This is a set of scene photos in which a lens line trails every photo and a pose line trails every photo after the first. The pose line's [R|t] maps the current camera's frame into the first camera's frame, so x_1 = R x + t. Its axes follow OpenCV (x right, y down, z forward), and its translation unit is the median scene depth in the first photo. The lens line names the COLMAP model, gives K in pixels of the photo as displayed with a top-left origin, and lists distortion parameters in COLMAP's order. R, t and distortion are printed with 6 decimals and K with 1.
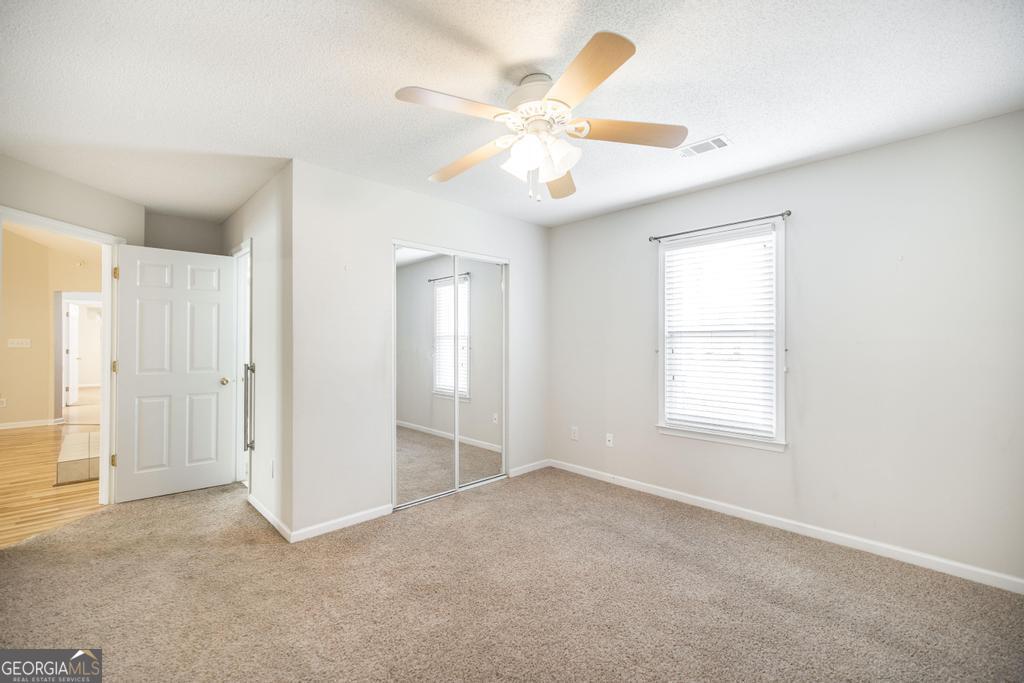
lens RADIAL K [[441.0, 0, 504.0], [0, 441.0, 333.1], [0, 0, 1]] dist [0.004523, -0.000590]
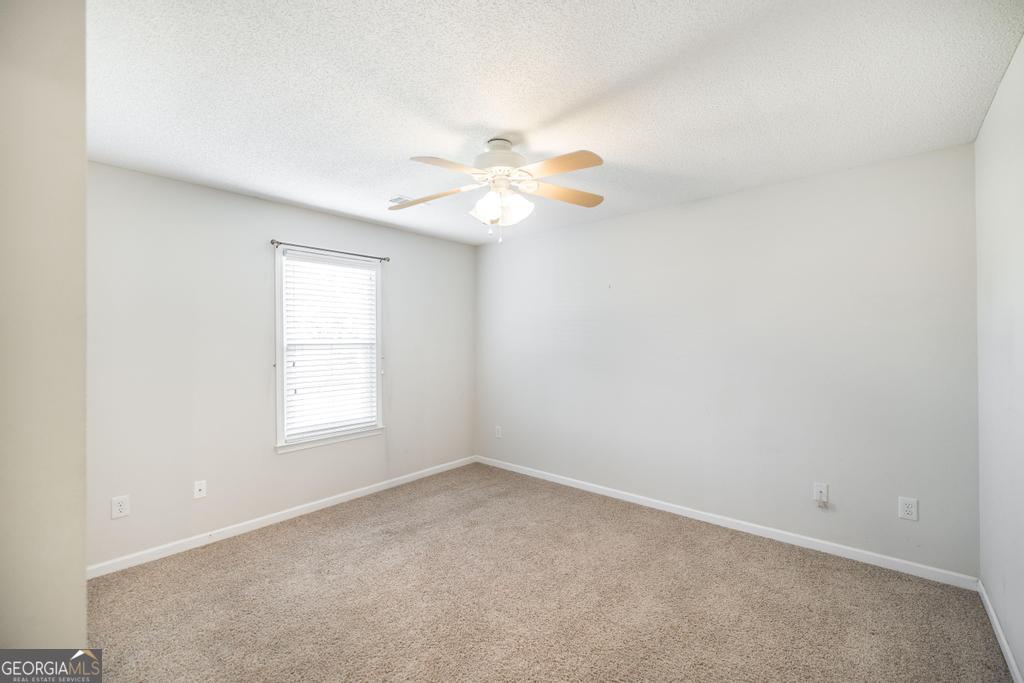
lens RADIAL K [[441.0, 0, 509.5], [0, 441.0, 337.7], [0, 0, 1]] dist [0.004523, -0.000590]
pose [[-0.117375, 0.014851, 0.992977, -0.633453], [-0.003557, 0.999875, -0.015375, -0.004594], [-0.993081, -0.005337, -0.117307, 0.635072]]
